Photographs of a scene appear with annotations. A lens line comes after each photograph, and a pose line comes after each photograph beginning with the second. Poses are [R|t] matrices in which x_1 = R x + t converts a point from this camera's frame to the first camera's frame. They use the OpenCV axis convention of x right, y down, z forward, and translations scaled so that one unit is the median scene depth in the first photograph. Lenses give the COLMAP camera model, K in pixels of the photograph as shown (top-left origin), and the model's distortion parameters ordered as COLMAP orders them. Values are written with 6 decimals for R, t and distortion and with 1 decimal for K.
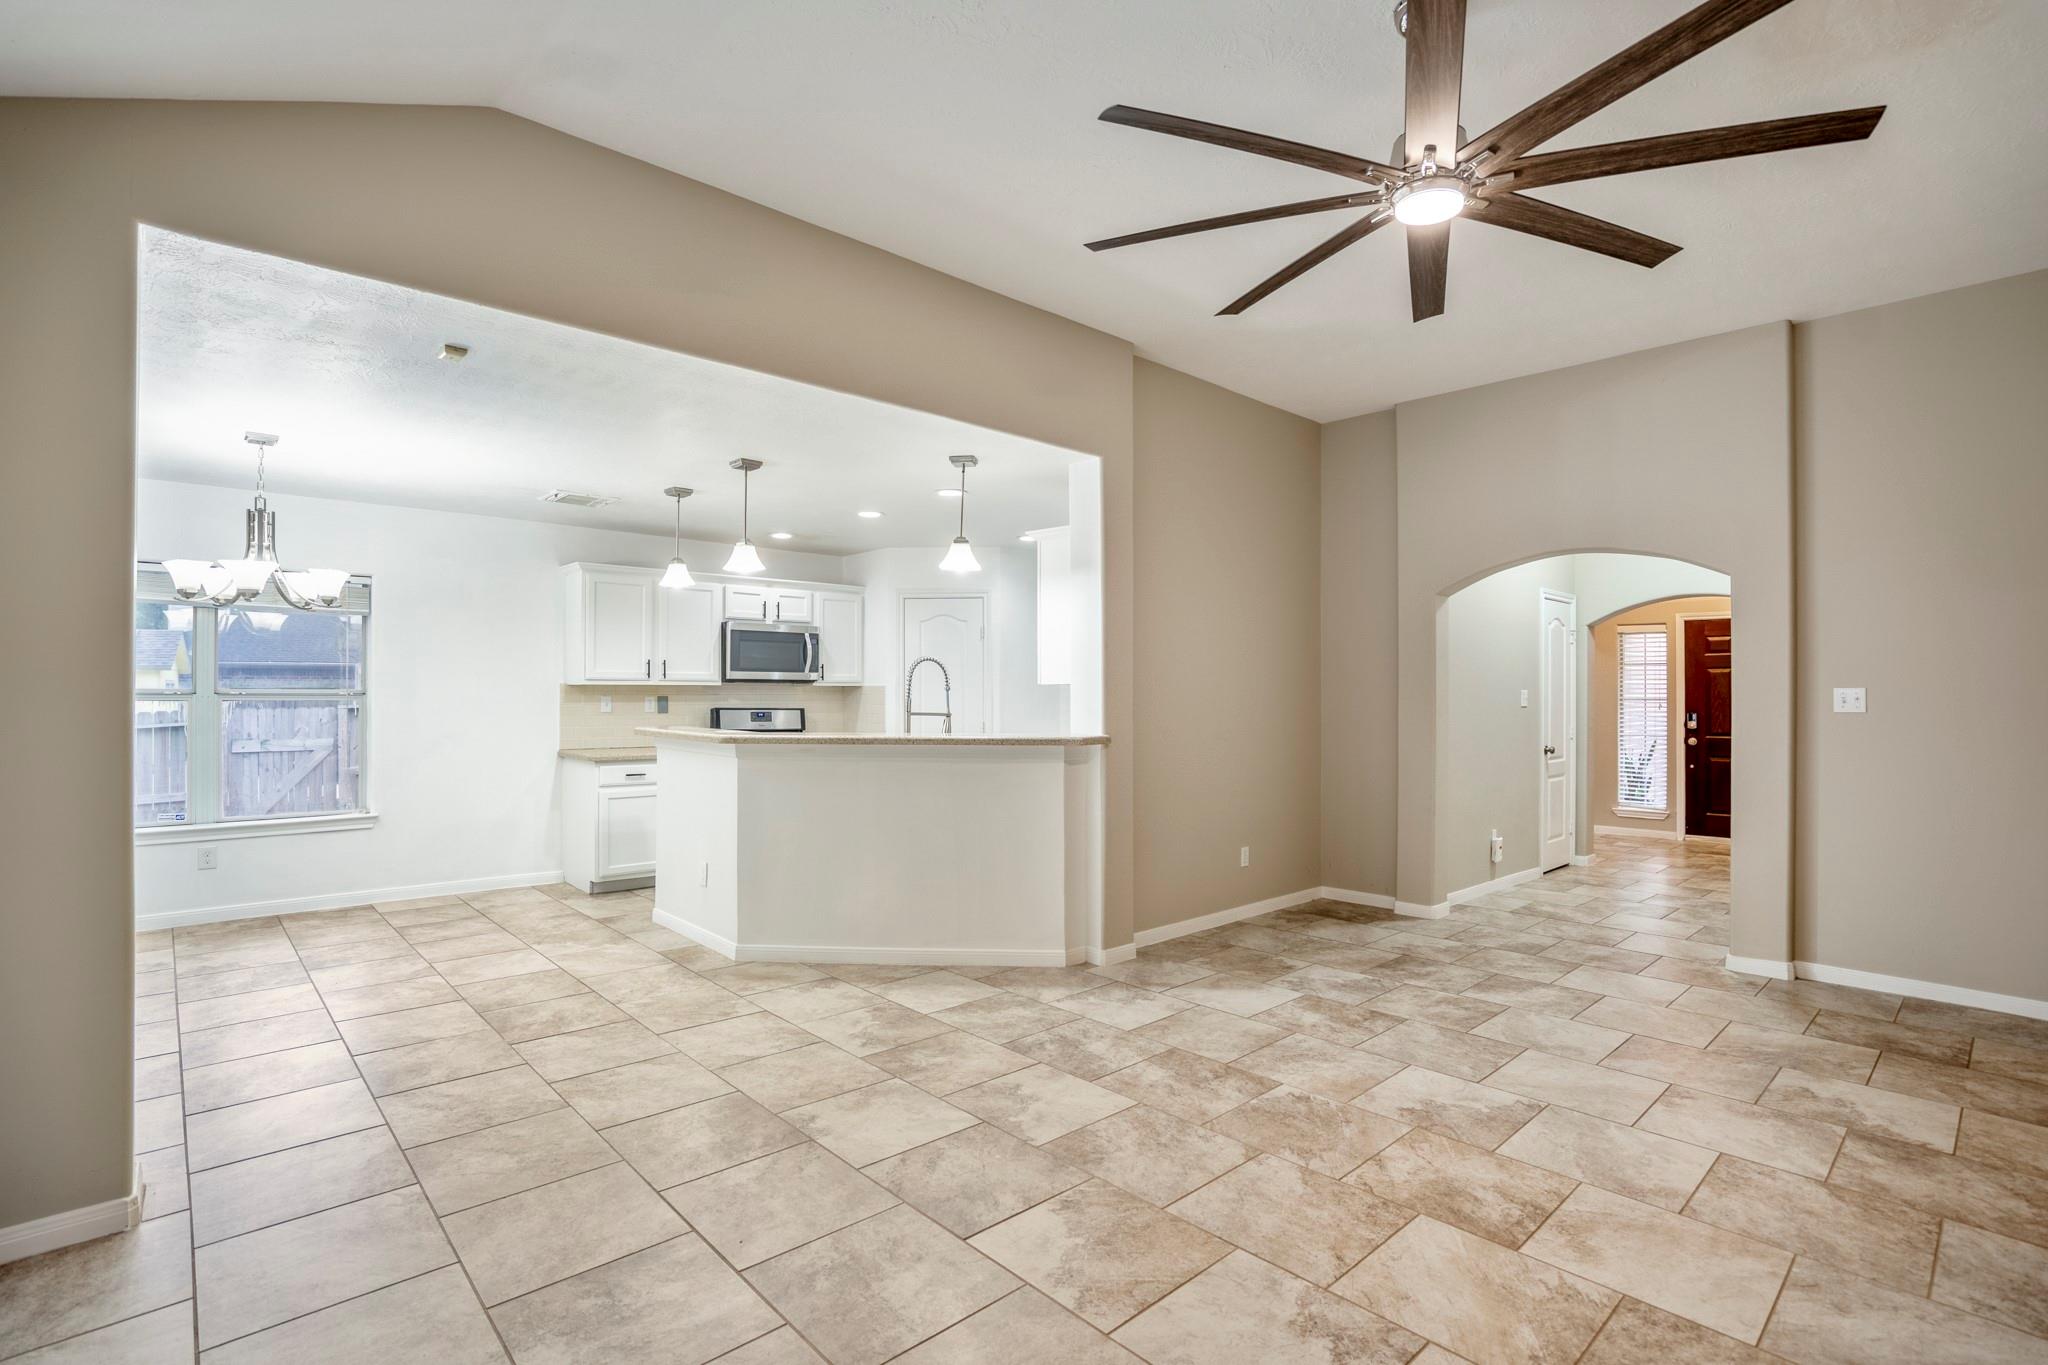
lens RADIAL K [[964.3, 0, 1034.4], [0, 964.3, 685.0], [0, 0, 1]] dist [-0.049763, 0.017556]
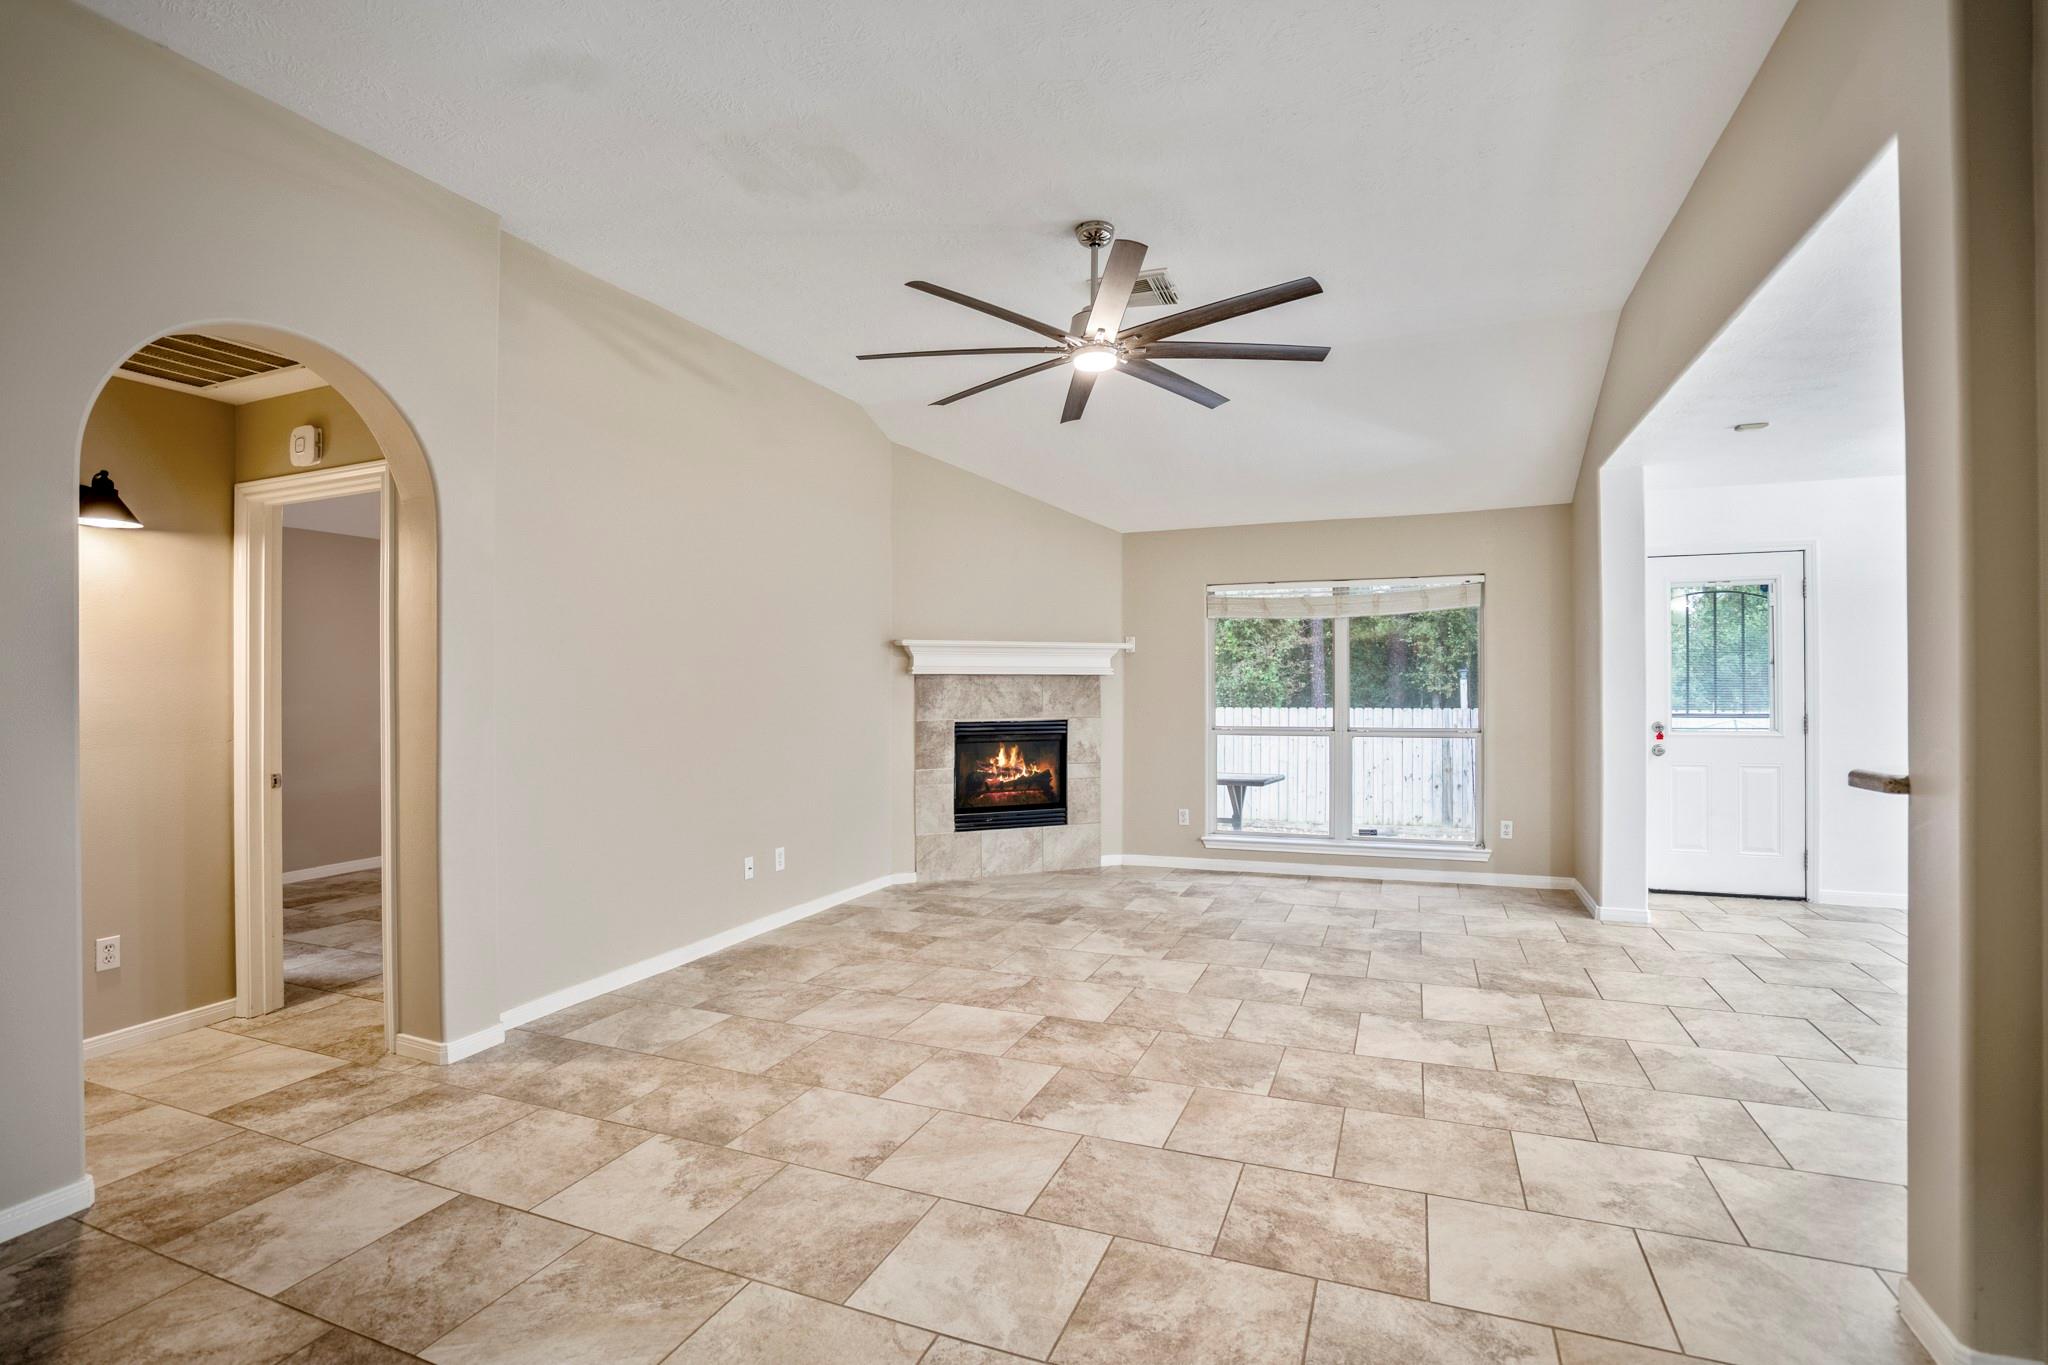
lens RADIAL K [[964.3, 0, 1029.0], [0, 964.3, 682.7], [0, 0, 1]] dist [-0.049763, 0.017556]
pose [[-0.906554, 0.003151, -0.422079, 0.601269], [0.008529, 0.999905, -0.010854, 0.011219], [0.422005, -0.013440, -0.906494, 1.213245]]
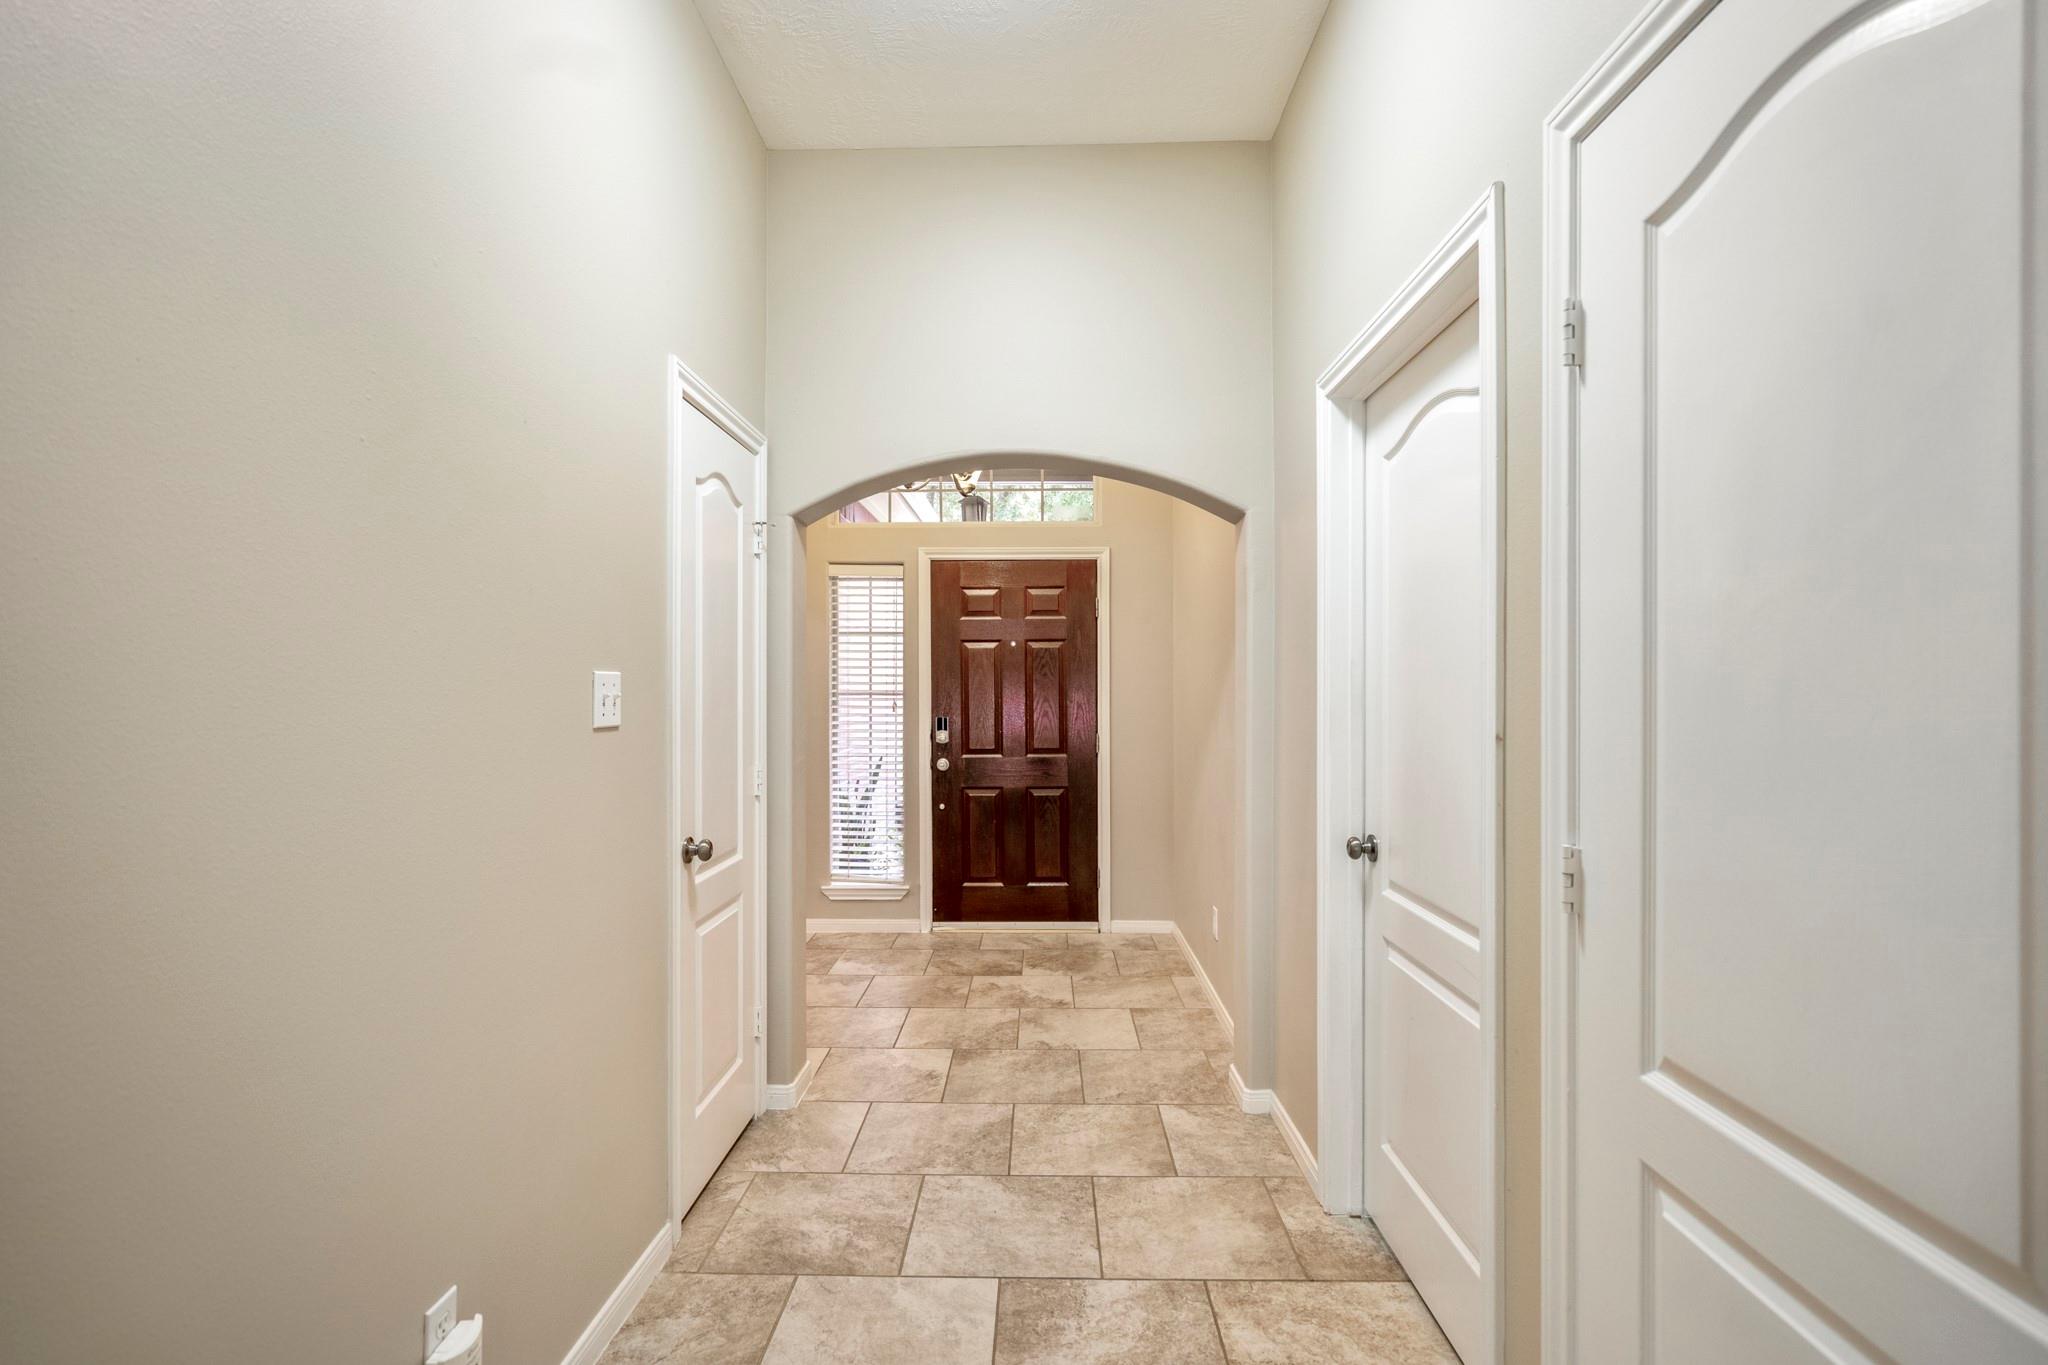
lens RADIAL K [[964.3, 0, 1046.2], [0, 964.3, 690.2], [0, 0, 1]] dist [-0.049763, 0.017556]
pose [[0.683376, -0.005608, 0.730045, 0.573613], [-0.004682, 0.999916, 0.012064, 0.010862], [-0.730051, -0.011662, 0.683293, 1.030660]]
